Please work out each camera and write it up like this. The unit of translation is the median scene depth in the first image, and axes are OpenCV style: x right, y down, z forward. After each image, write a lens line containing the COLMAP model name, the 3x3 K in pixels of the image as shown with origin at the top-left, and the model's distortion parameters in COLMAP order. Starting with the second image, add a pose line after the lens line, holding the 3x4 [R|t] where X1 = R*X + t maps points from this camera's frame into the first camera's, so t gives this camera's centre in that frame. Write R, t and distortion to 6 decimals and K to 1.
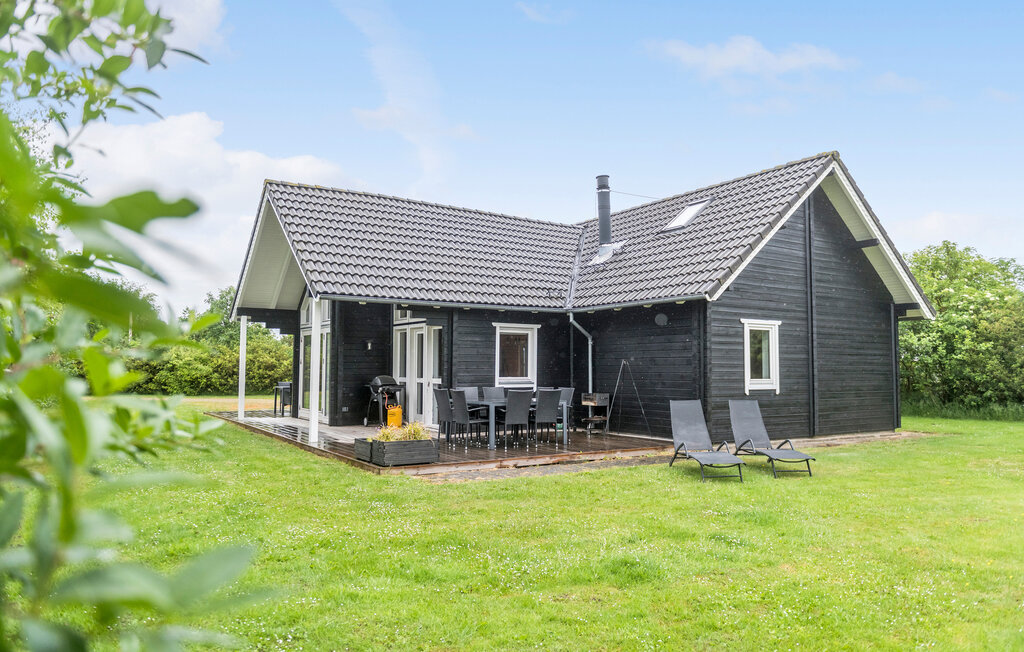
lens RADIAL K [[721.5, 0, 513.1], [0, 721.5, 325.5], [0, 0, 1]] dist [-0.001945, -0.002080]
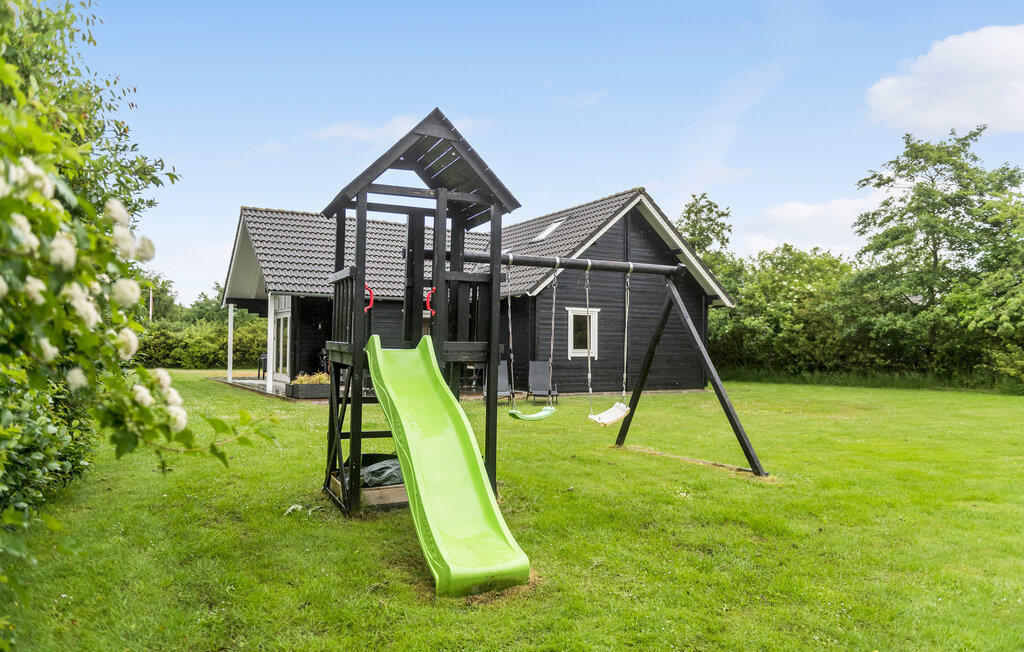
lens RADIAL K [[721.5, 0, 510.8], [0, 721.5, 325.5], [0, 0, 1]] dist [-0.001945, -0.002080]
pose [[0.999630, 0.000656, -0.027187, 0.208261], [0.000009, 0.999702, 0.024430, -0.006975], [0.027195, -0.024421, 0.999332, -0.372358]]
